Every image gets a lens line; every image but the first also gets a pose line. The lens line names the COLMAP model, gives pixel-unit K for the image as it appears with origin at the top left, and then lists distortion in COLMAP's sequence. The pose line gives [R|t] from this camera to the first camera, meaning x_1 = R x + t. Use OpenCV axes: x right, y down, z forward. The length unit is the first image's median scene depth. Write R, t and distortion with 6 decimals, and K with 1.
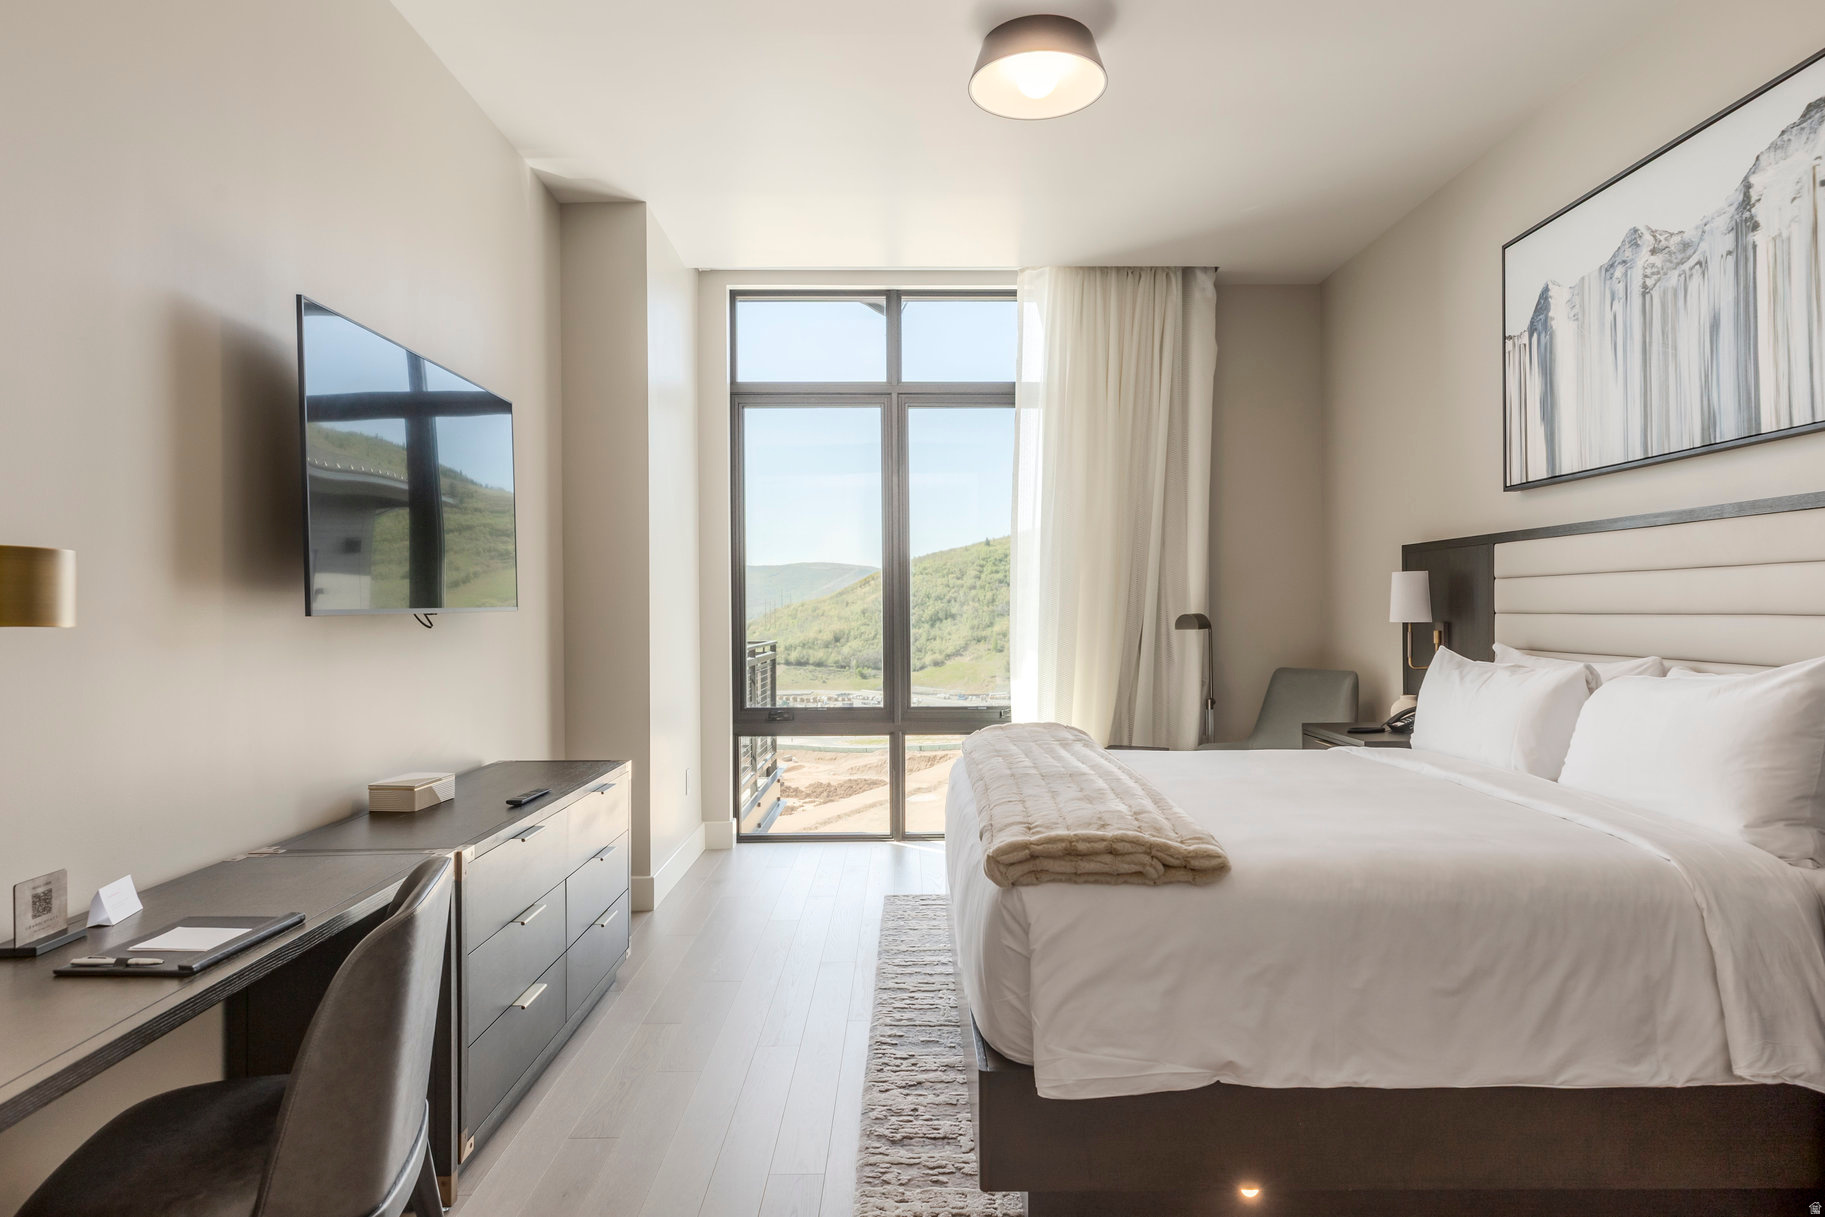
lens RADIAL K [[1055.2, 0, 912.5], [0, 1055.2, 608.5], [0, 0, 1]] dist [0.010443, -0.000755]
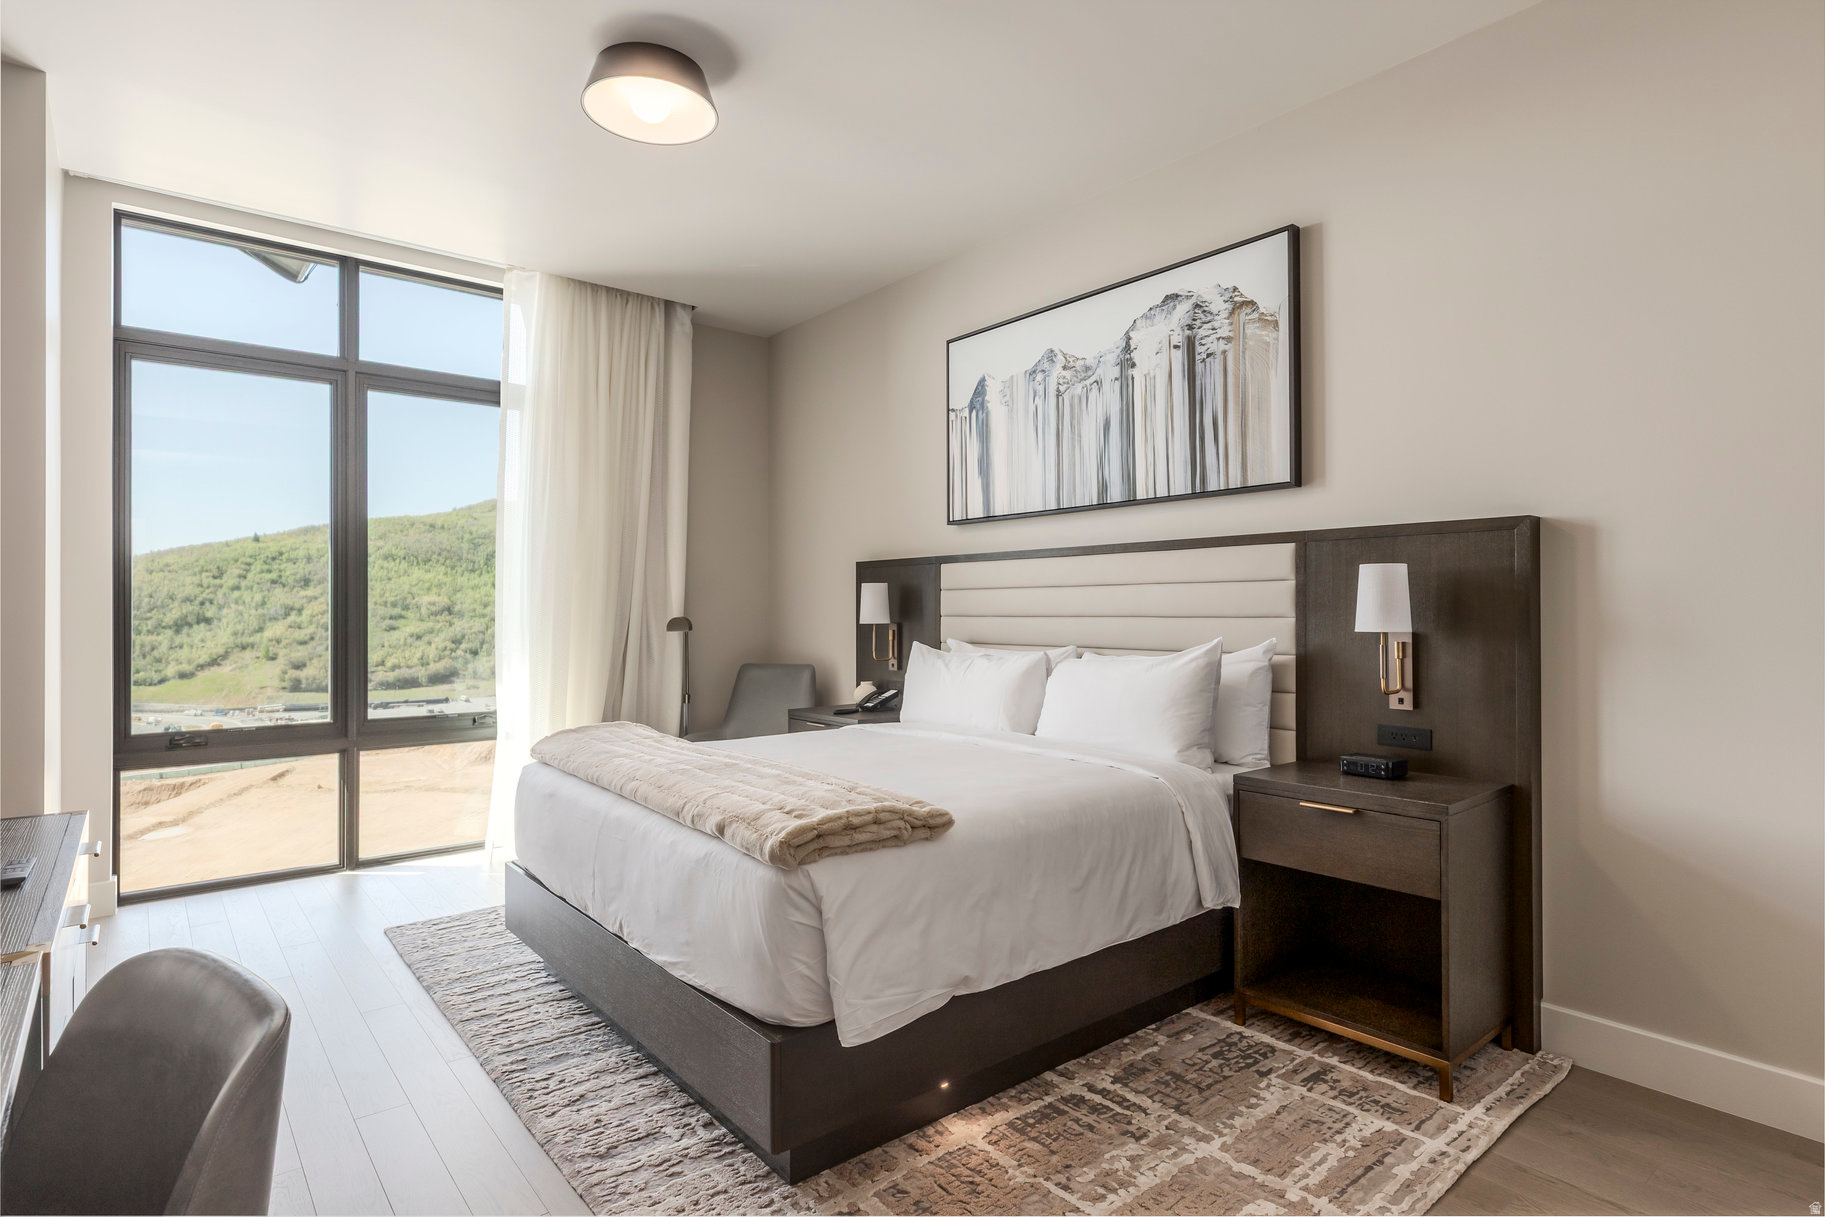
lens RADIAL K [[973.5, 0, 912.5], [0, 973.5, 608.5], [0, 0, 1]] dist [-0.001157, -0.000079]
pose [[0.771347, 0.004933, 0.636396, -0.279682], [-0.002201, 0.999985, -0.005084, 0.001265], [-0.636411, 0.002521, 0.771346, 0.091967]]
